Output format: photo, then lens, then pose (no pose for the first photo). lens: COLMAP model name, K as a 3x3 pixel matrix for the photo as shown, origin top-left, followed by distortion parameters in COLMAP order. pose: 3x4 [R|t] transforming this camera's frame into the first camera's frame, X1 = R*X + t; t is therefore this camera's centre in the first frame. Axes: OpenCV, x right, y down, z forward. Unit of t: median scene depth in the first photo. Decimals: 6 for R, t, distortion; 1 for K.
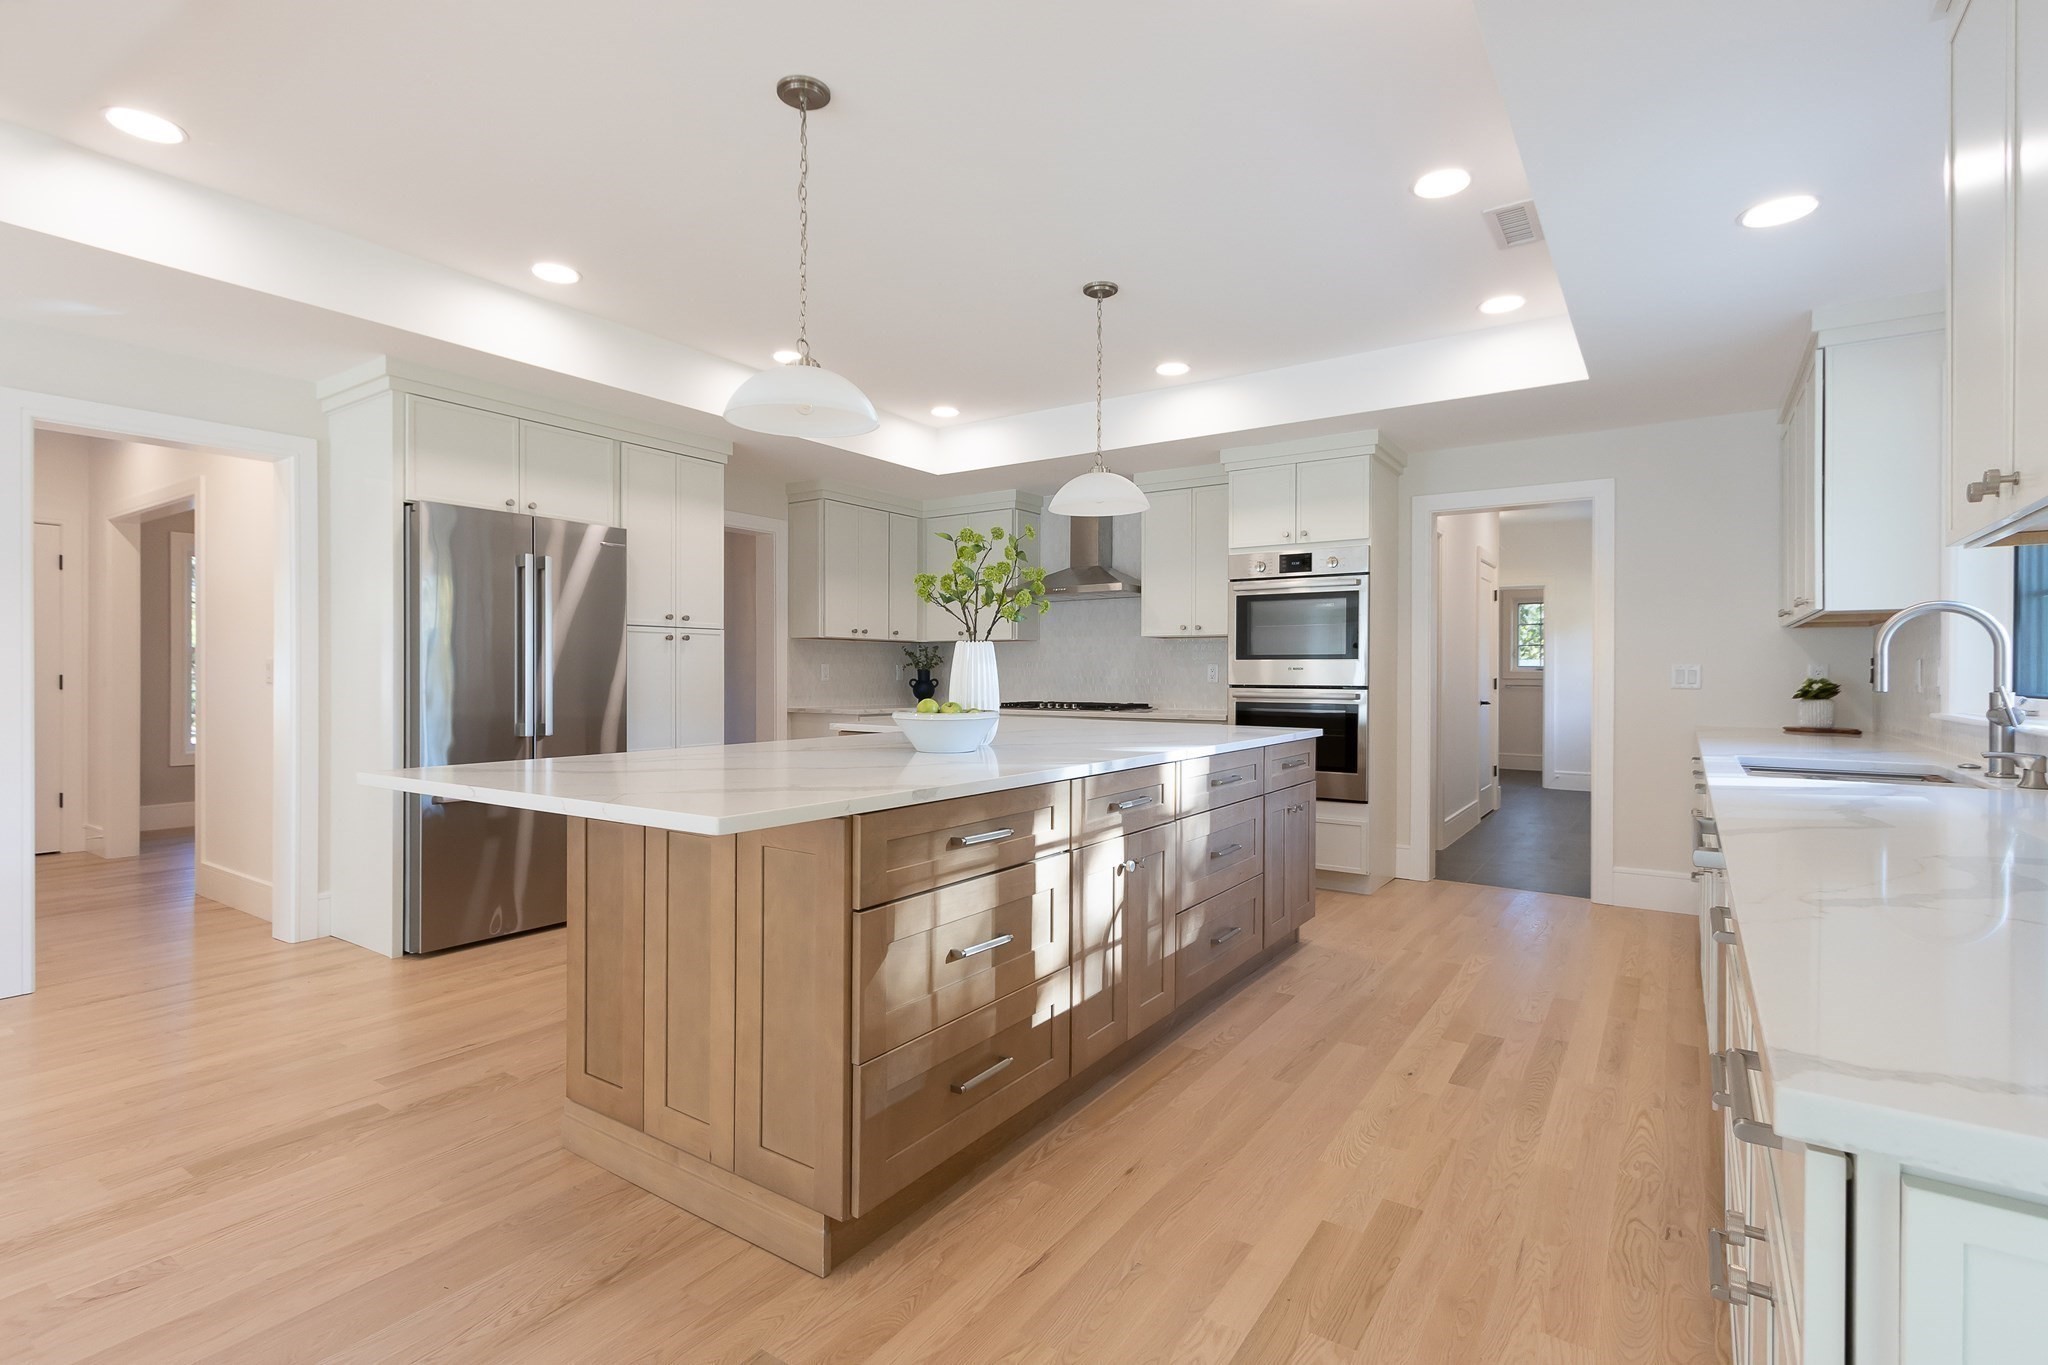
lens RADIAL K [[971.0, 0, 1020.5], [0, 971.0, 675.0], [0, 0, 1]] dist [0.001076, 0.001188]
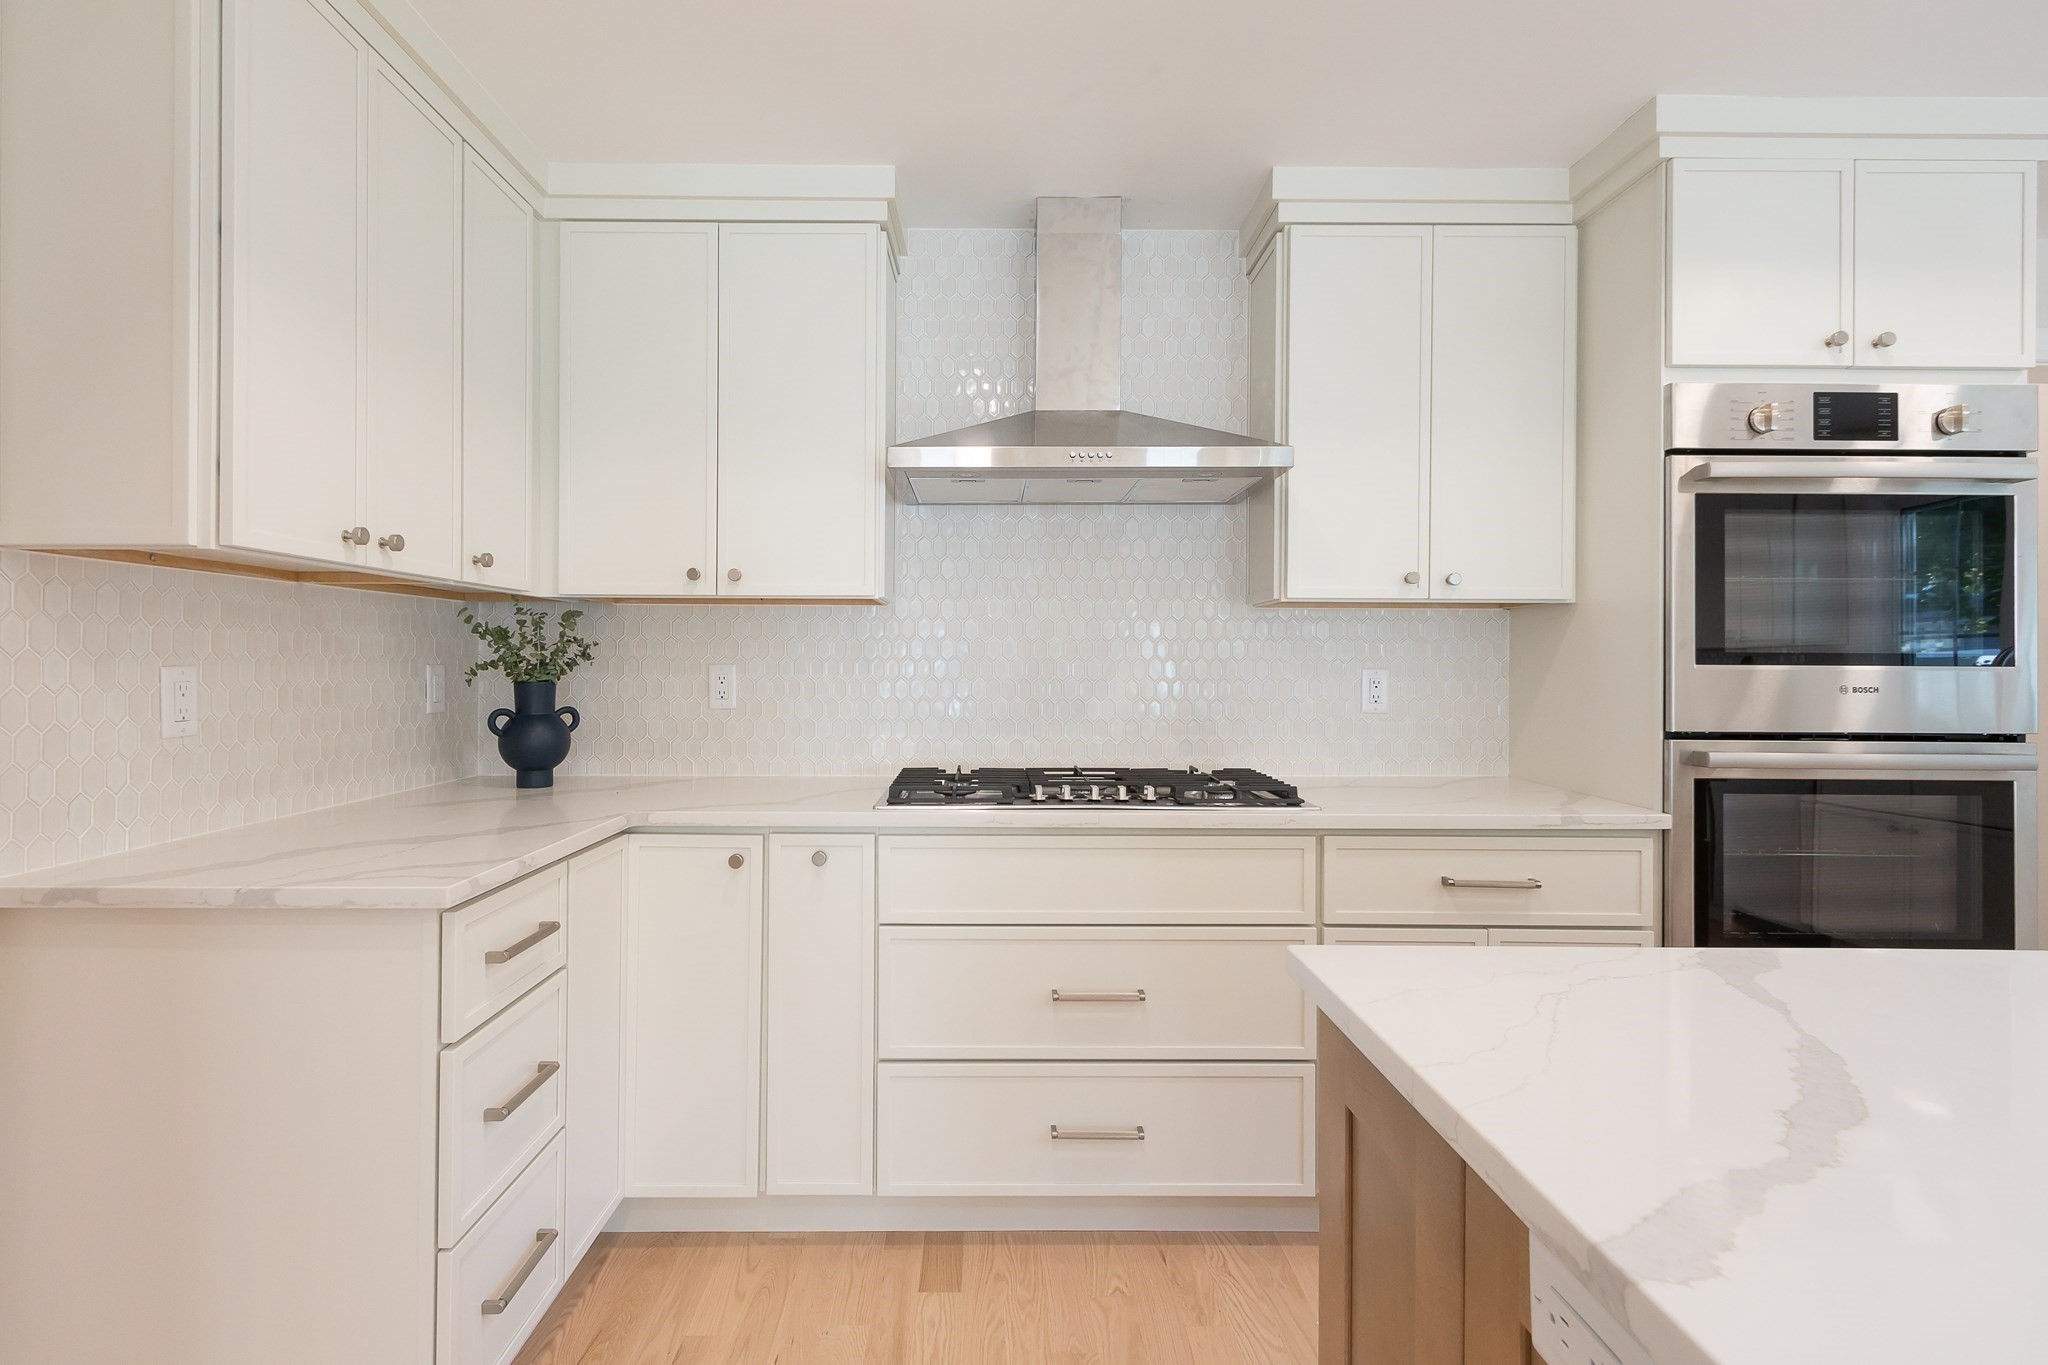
lens RADIAL K [[971.0, 0, 975.8], [0, 971.0, 662.0], [0, 0, 1]] dist [0.001076, 0.001188]
pose [[0.823871, 0.000533, 0.566776, -0.218426], [-0.002020, 0.999996, 0.001996, -0.016938], [-0.566773, -0.002789, 0.823869, 0.854007]]
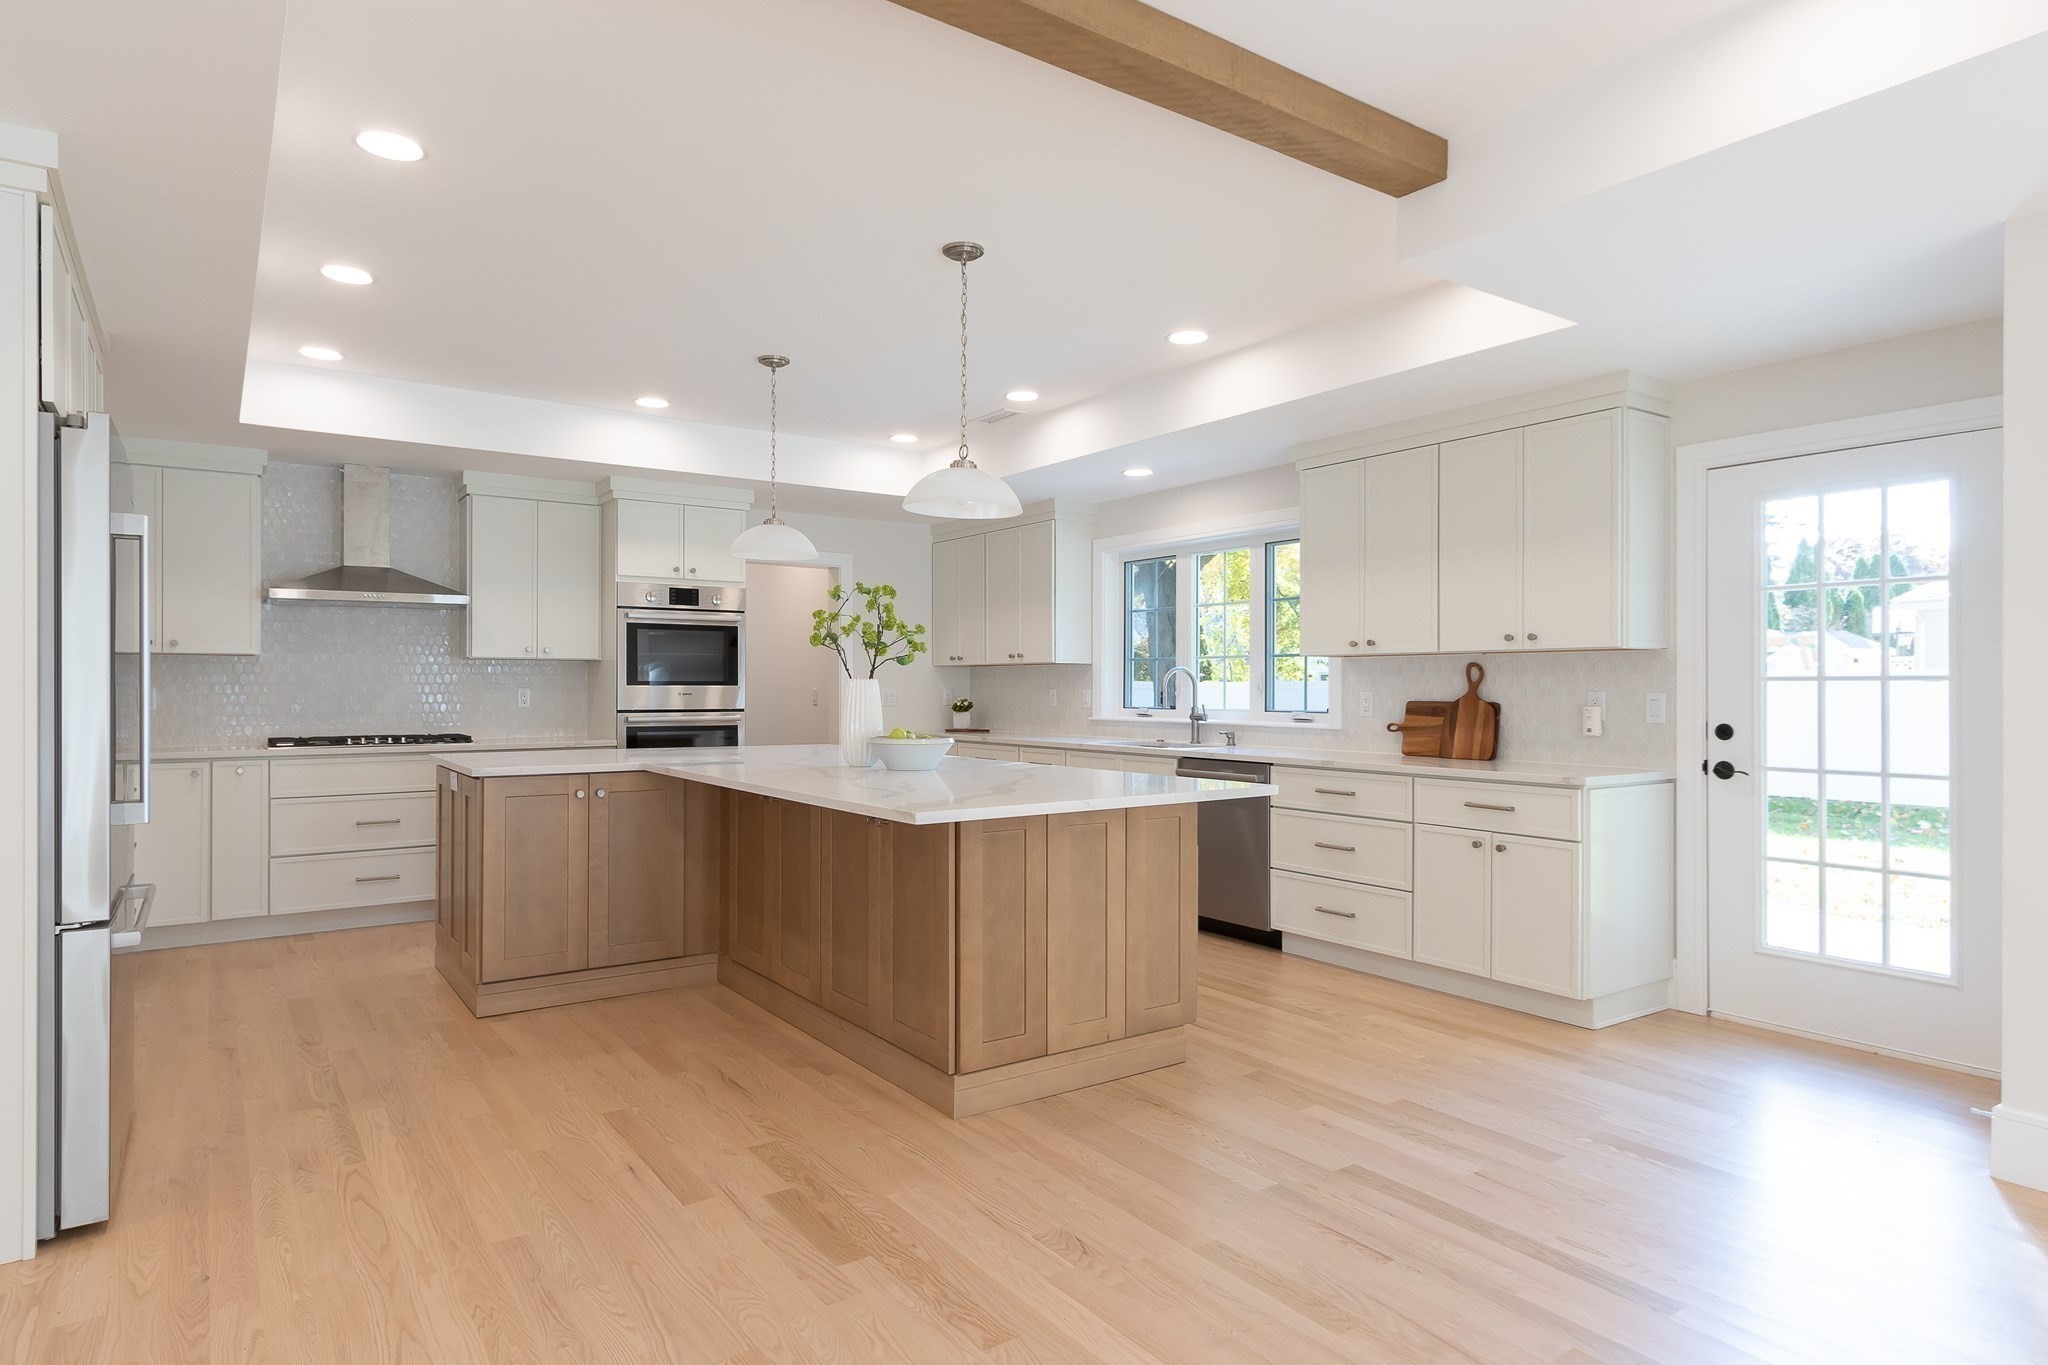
lens RADIAL K [[1148.6, 0, 1023.3], [0, 1148.6, 693.5], [0, 0, 1]] dist [0.000509, 0.001238]
pose [[0.336960, -0.008040, 0.941484, -0.777044], [-0.000358, 0.999962, 0.008667, -0.017927], [-0.941519, -0.003257, 0.336945, 0.203028]]
